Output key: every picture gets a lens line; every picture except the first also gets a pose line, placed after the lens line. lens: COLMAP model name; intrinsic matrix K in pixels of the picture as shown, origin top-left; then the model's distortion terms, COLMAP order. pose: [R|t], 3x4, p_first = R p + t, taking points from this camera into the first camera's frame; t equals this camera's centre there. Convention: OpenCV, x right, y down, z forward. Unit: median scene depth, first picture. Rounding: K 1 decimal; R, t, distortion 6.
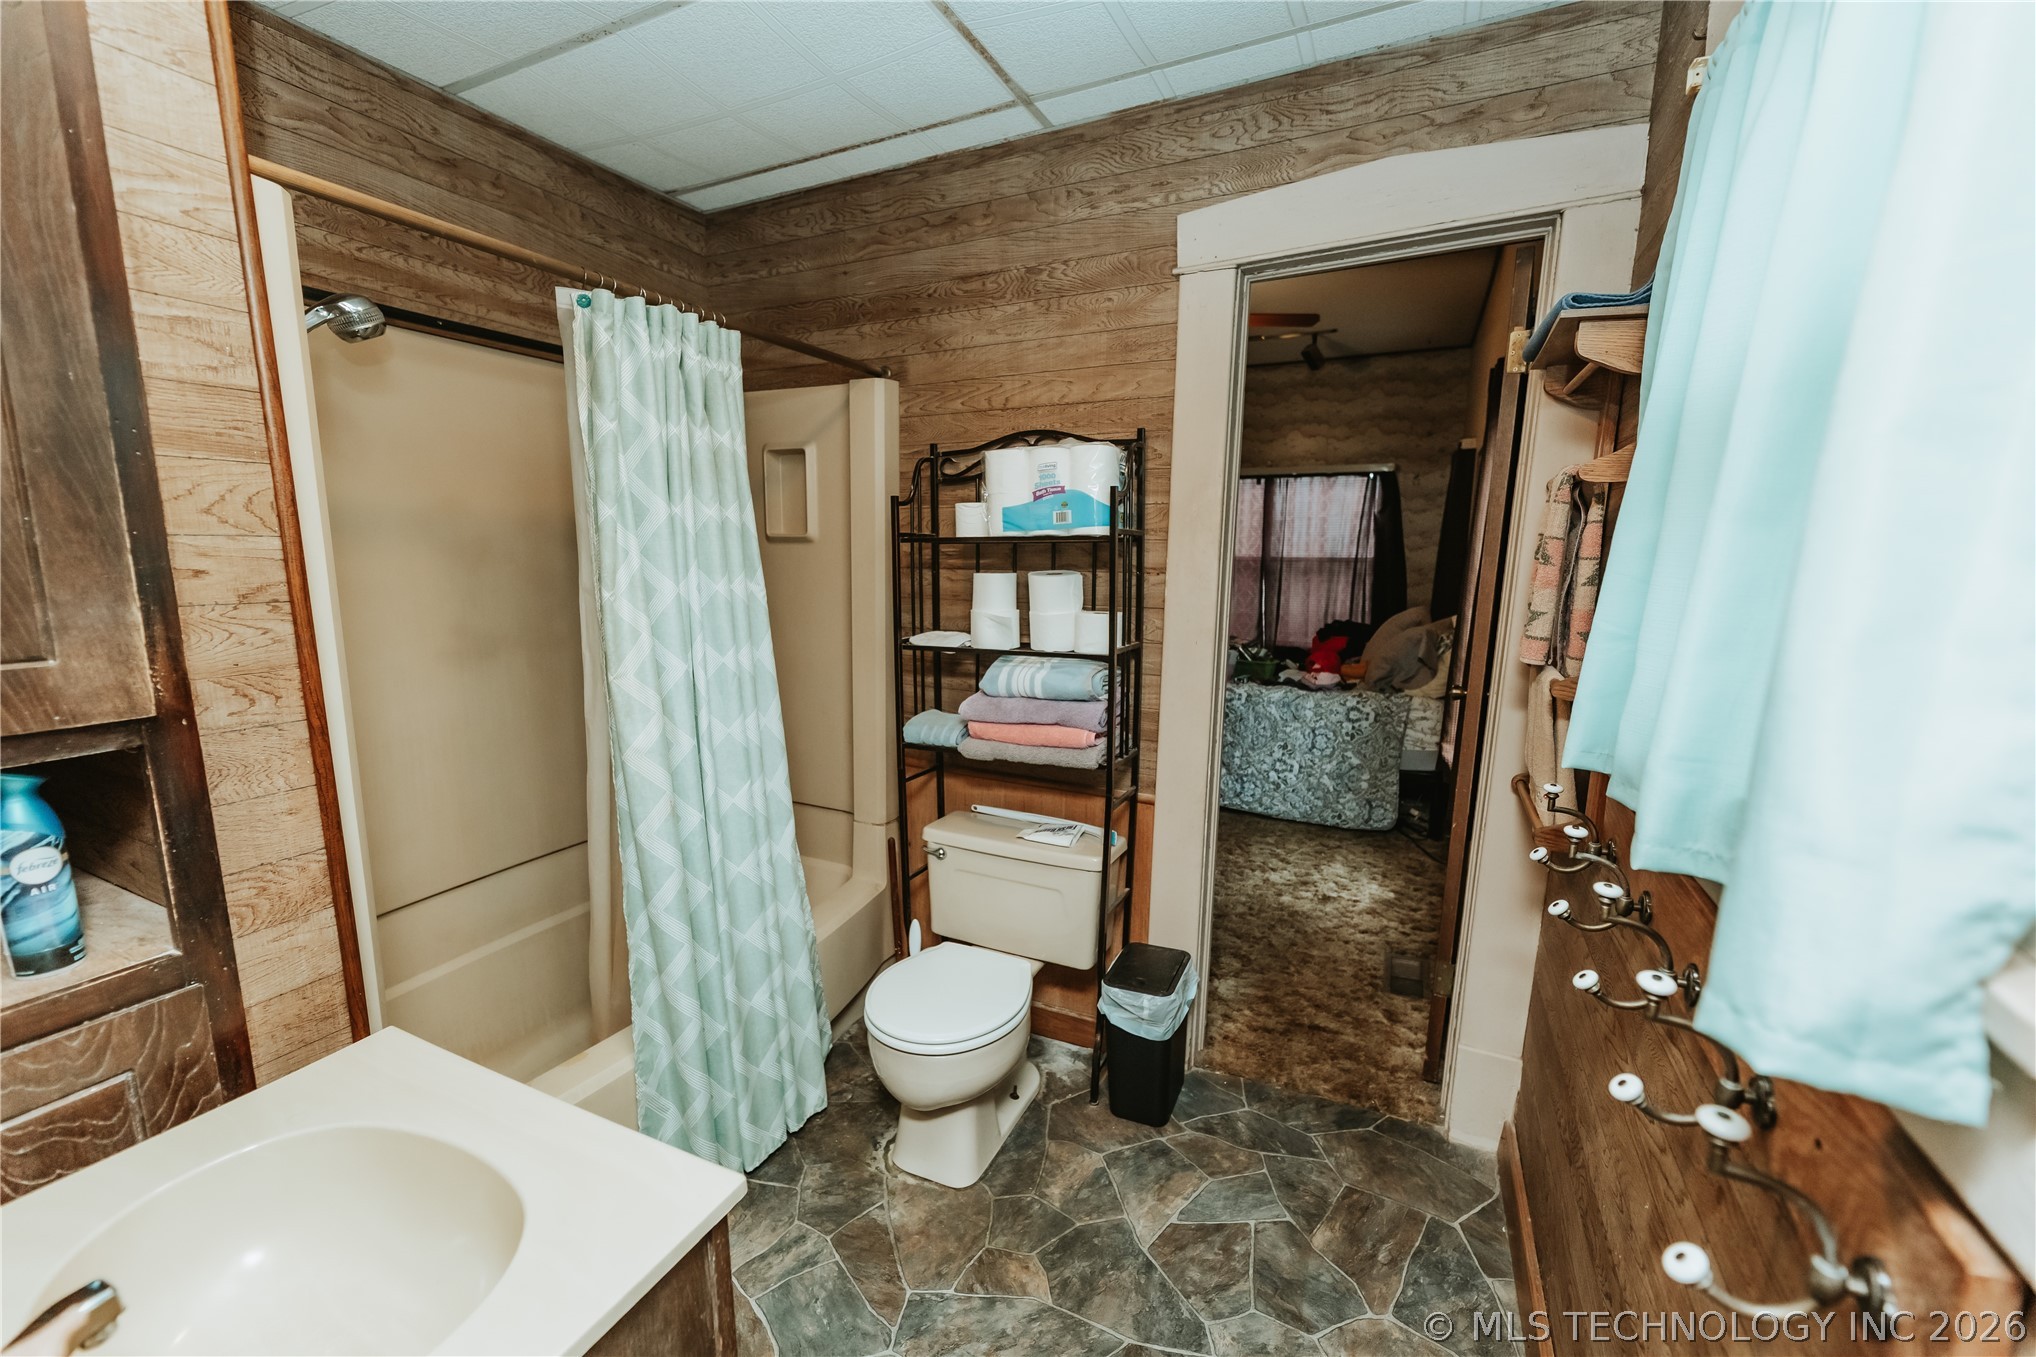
lens RADIAL K [[813.2, 0, 1013.3], [0, 813.2, 685.7], [0, 0, 1]] dist [0.002411, 0.000084]
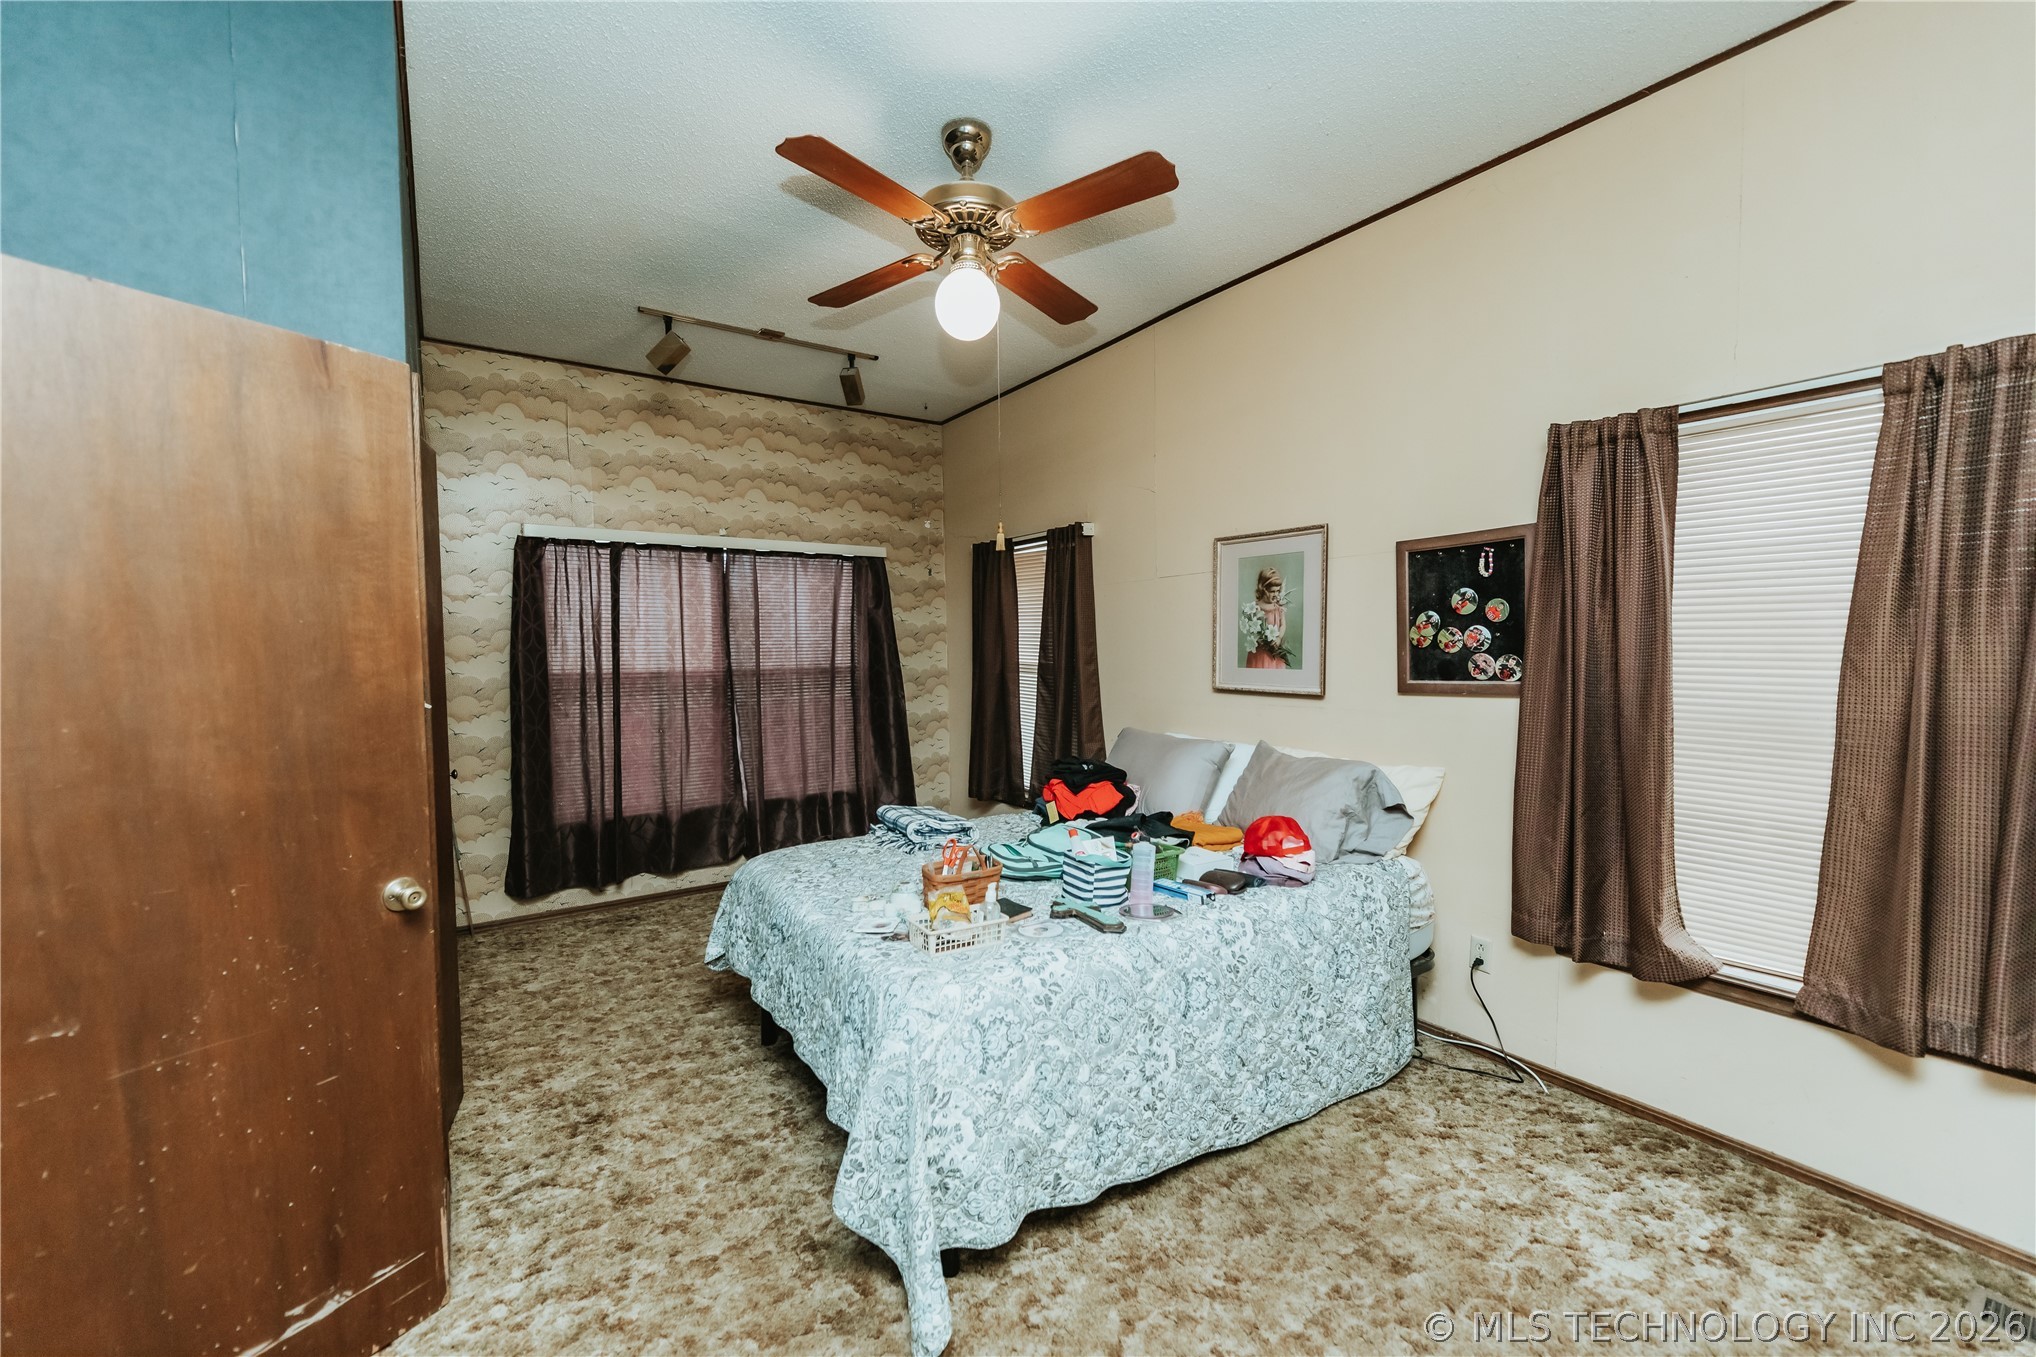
lens RADIAL K [[813.2, 0, 1013.8], [0, 813.2, 676.0], [0, 0, 1]] dist [0.002411, 0.000084]
pose [[0.487536, -0.047713, 0.871798, -0.166408], [0.163776, 0.985779, -0.037637, -0.099518], [-0.857605, 0.161129, 0.488417, 0.523093]]
